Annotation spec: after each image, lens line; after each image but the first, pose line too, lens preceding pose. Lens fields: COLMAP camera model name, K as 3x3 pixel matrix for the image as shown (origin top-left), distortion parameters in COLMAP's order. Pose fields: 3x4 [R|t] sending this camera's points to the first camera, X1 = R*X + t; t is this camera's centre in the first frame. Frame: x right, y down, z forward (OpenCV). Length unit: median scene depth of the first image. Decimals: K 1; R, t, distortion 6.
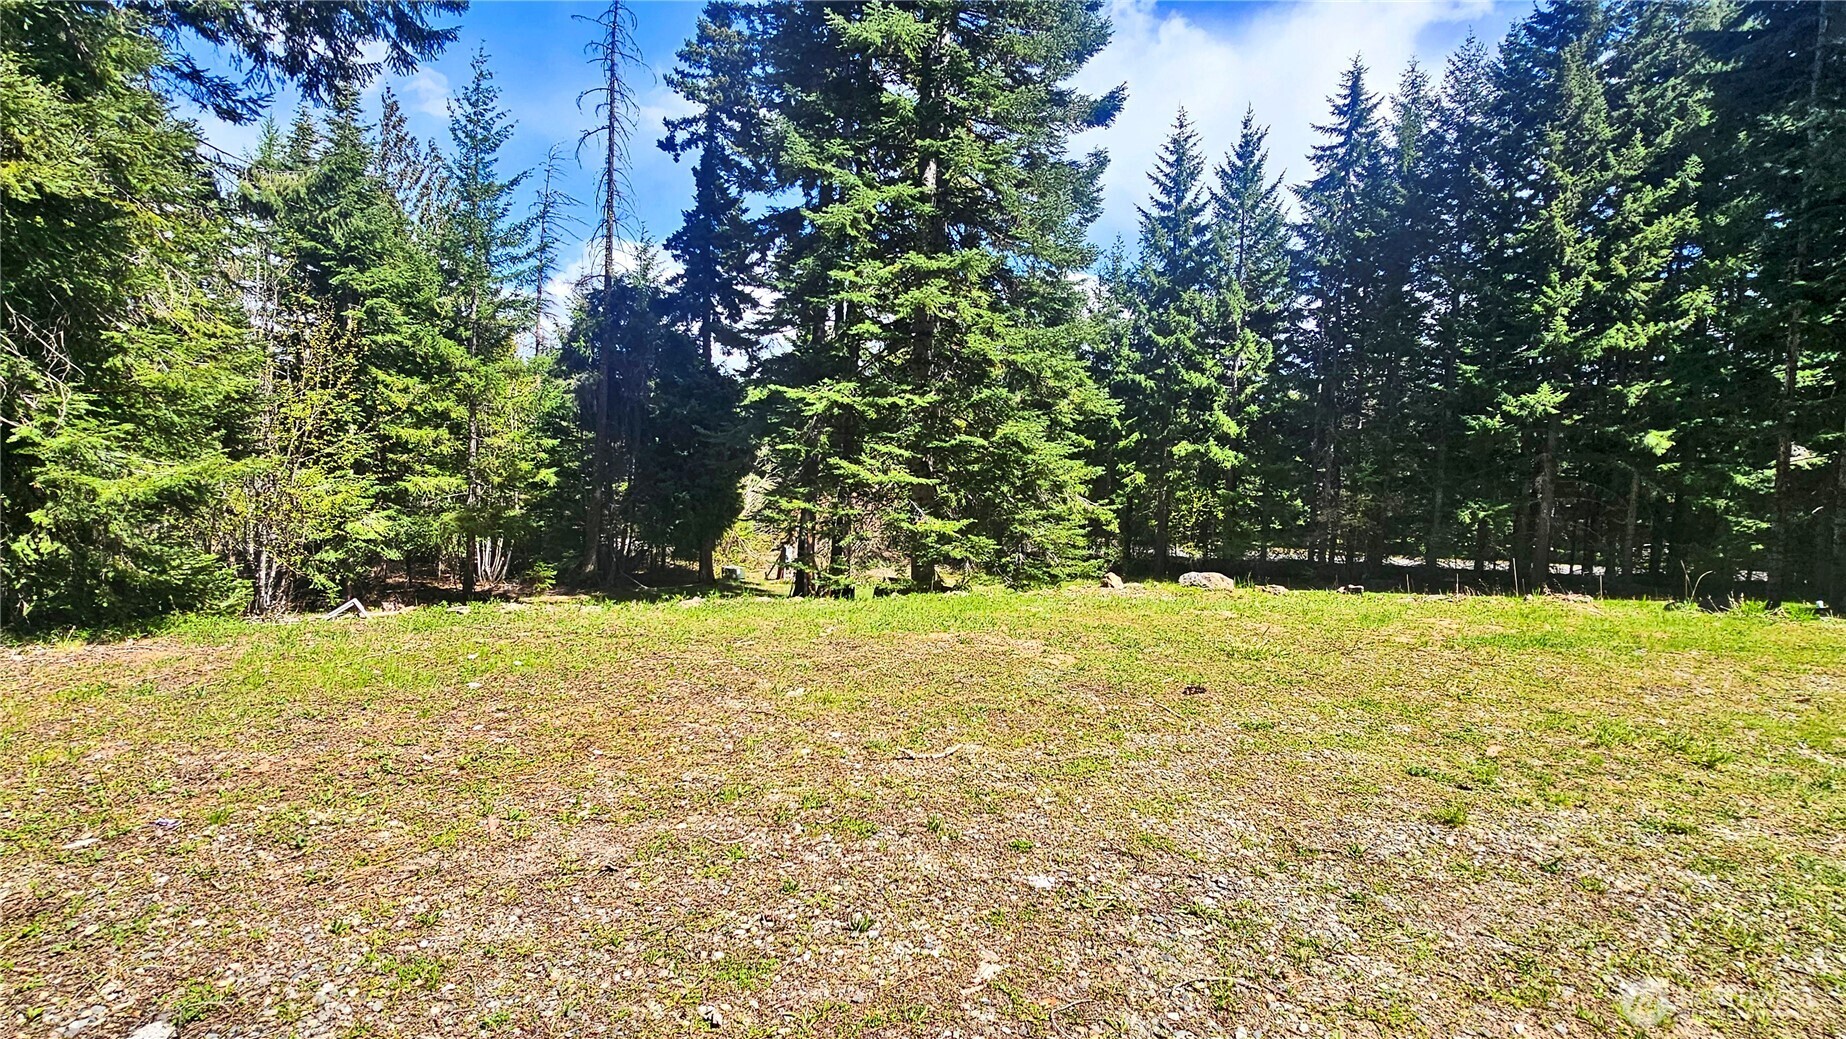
lens RADIAL K [[901.6, 0, 921.5], [0, 901.6, 519.4], [0, 0, 1]] dist [-0.011451, -0.000126]
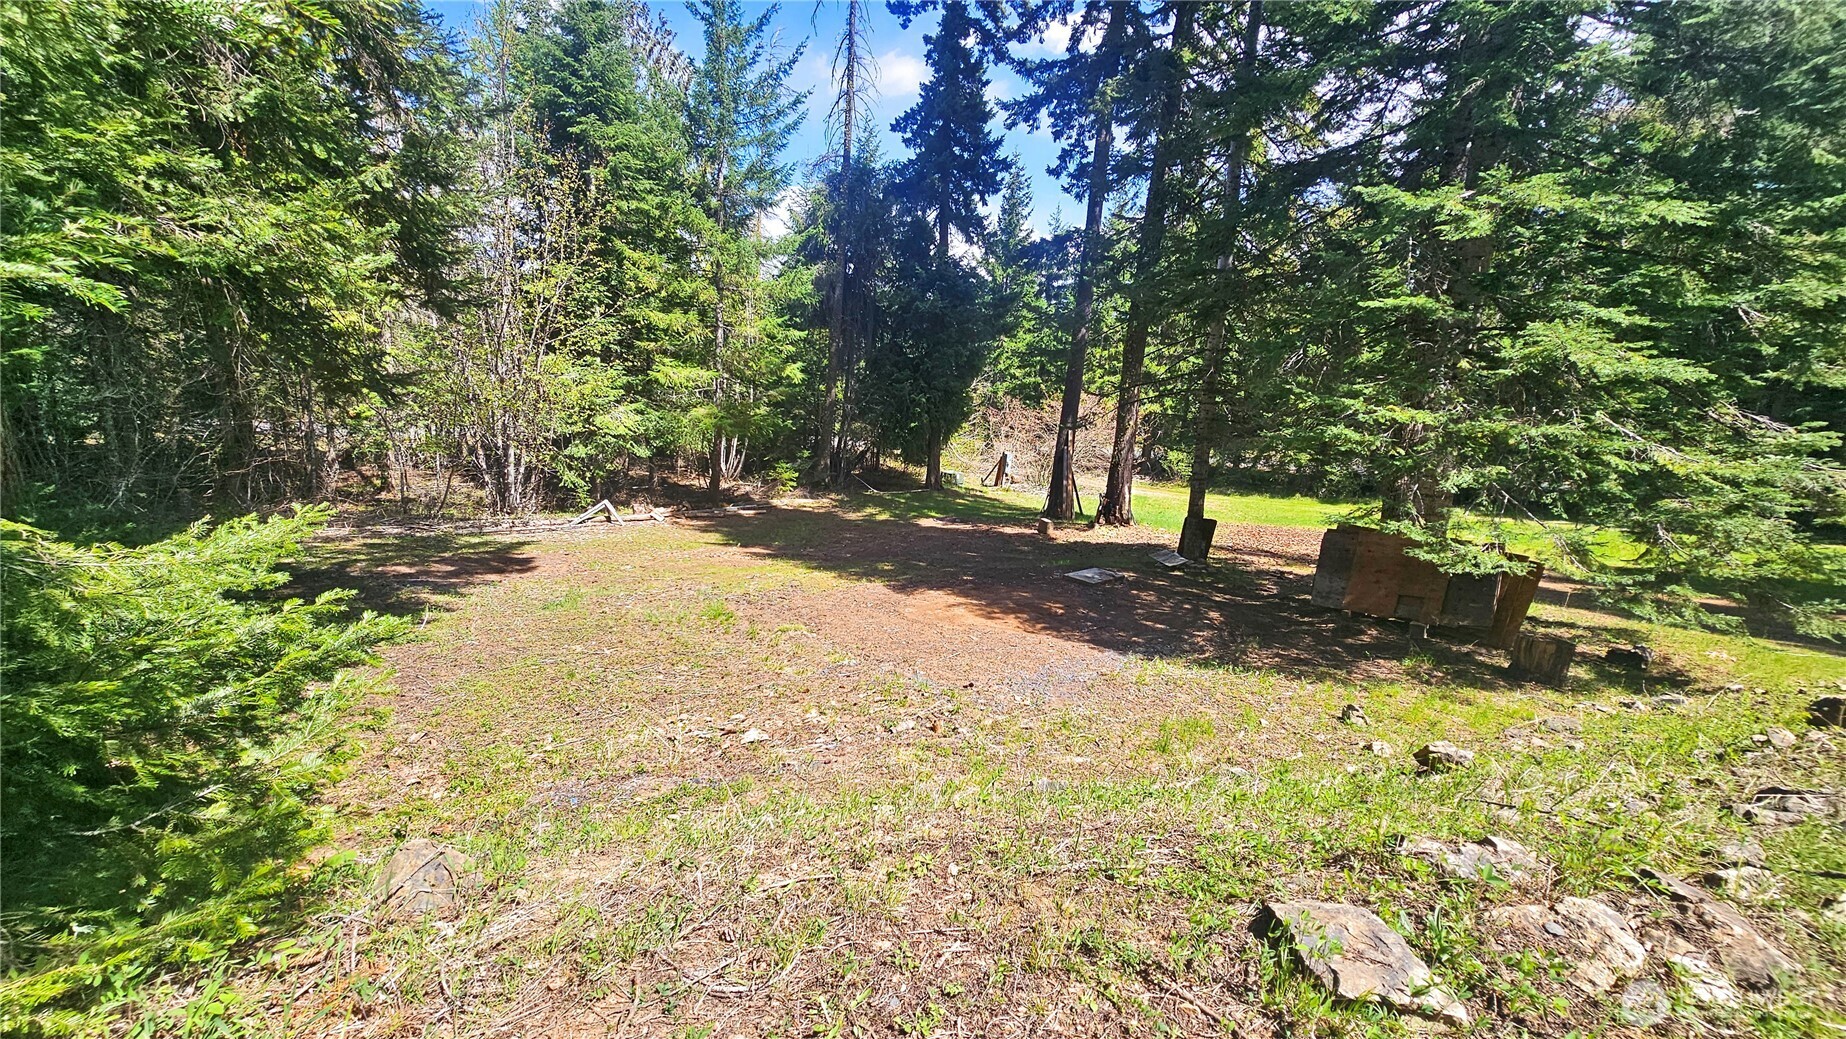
lens RADIAL K [[751.0, 0, 924.5], [0, 751.0, 518.2], [0, 0, 1]] dist [0.004076, -0.000605]
pose [[0.989042, 0.050591, -0.138695, -0.191132], [-0.032907, 0.991363, 0.126954, -0.001065], [0.143919, -0.120999, 0.982164, 0.274306]]
